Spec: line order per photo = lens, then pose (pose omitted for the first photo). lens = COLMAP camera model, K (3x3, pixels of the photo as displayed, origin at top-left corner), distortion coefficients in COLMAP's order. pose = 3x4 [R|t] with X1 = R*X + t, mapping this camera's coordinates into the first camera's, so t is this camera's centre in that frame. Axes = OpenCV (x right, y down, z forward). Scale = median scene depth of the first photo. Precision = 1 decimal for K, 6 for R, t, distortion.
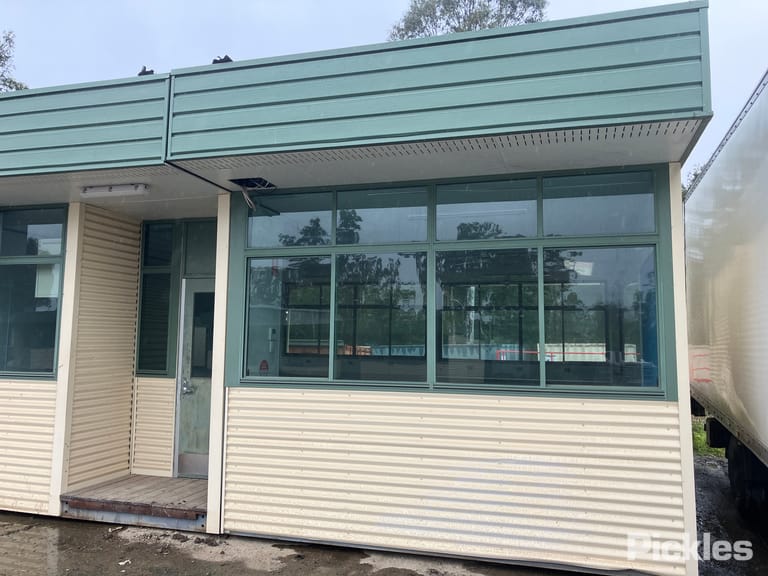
lens RADIAL K [[627.8, 0, 382.8], [0, 627.8, 274.1], [0, 0, 1]] dist [0.016187, -0.015675]
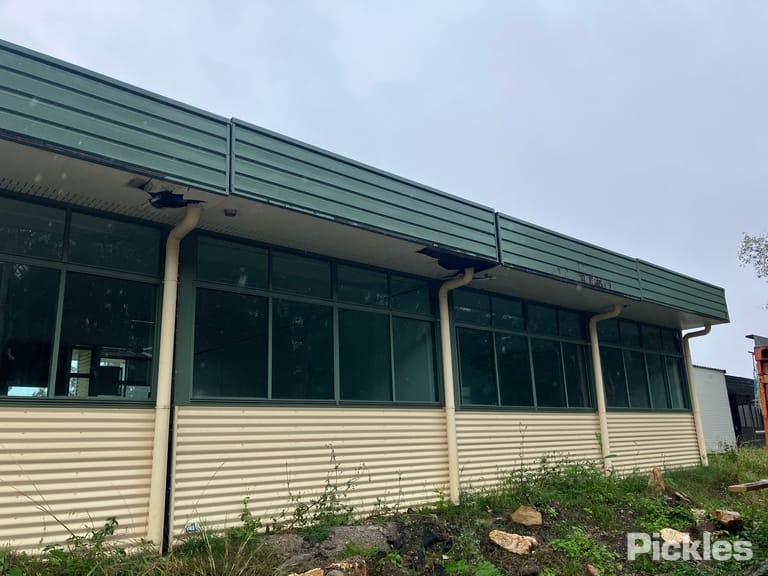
lens RADIAL K [[611.2, 0, 384.0], [0, 611.2, 288.0], [0, 0, 1]] dist [0.022019, -0.034982]
pose [[0.534604, 0.182886, 0.825077, -1.039350], [-0.052742, 0.981620, -0.183411, 0.172329], [-0.843455, 0.054536, 0.534424, 0.171370]]
